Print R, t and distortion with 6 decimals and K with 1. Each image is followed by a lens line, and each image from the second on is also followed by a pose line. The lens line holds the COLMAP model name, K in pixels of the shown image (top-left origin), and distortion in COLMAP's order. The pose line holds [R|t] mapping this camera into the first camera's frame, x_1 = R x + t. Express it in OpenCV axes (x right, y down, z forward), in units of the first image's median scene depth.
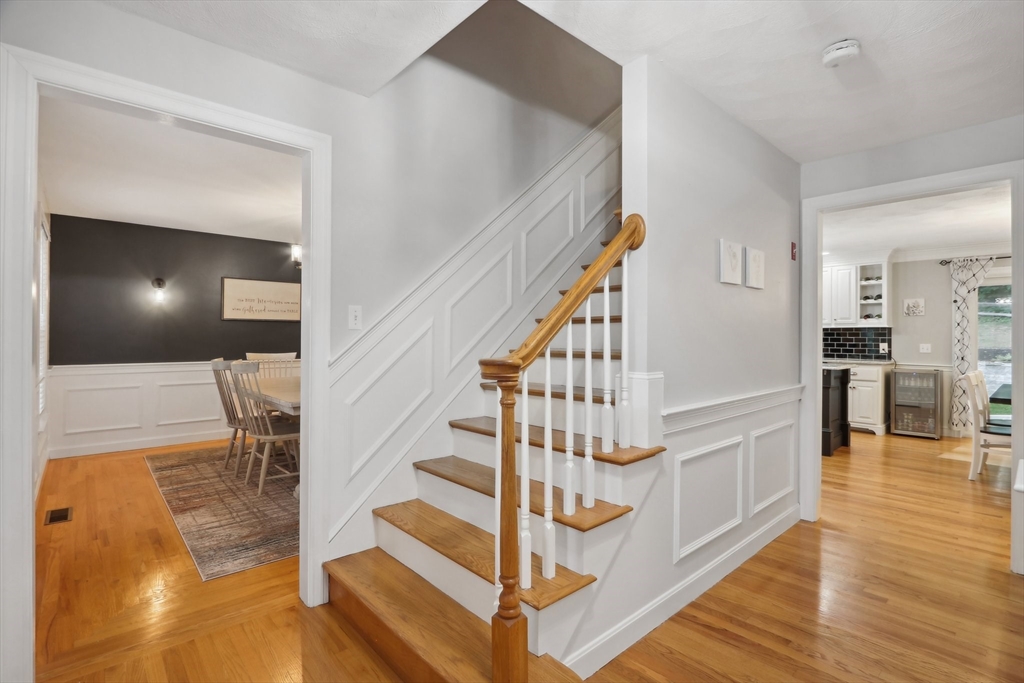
lens RADIAL K [[476.2, 0, 491.6], [0, 476.2, 335.6], [0, 0, 1]] dist [-0.018102, 0.000282]
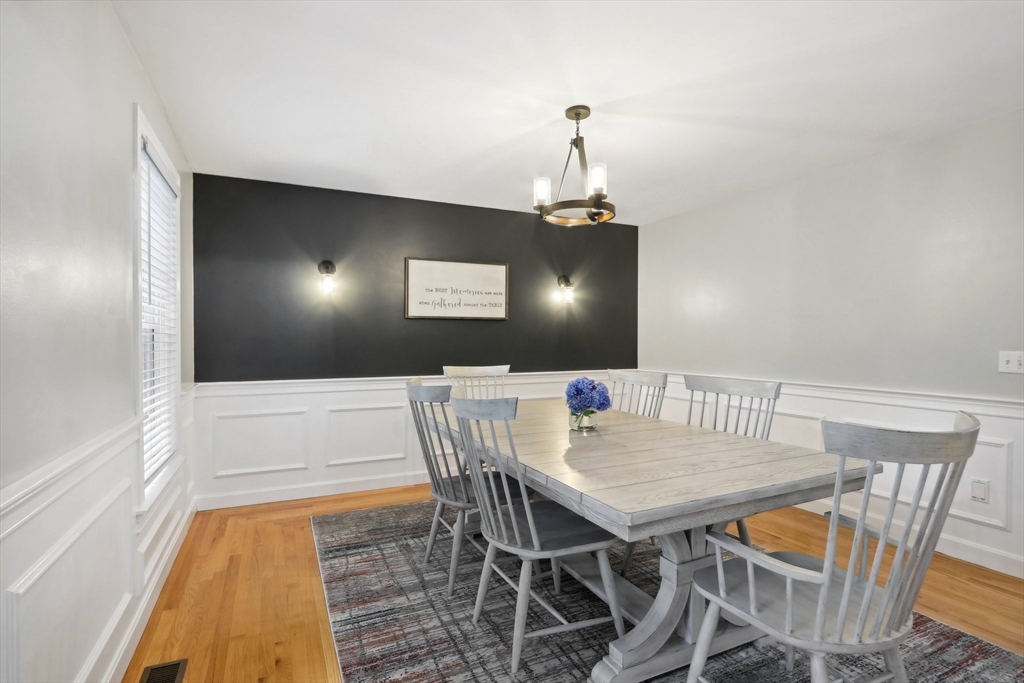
lens RADIAL K [[490.1, 0, 506.2], [0, 490.1, 342.9], [0, 0, 1]] dist [-0.001140, -0.000195]
pose [[0.964416, -0.007744, -0.264277, -0.274144], [0.009311, 0.999946, 0.004680, 0.001736], [0.264226, -0.006974, 0.964435, 0.392433]]
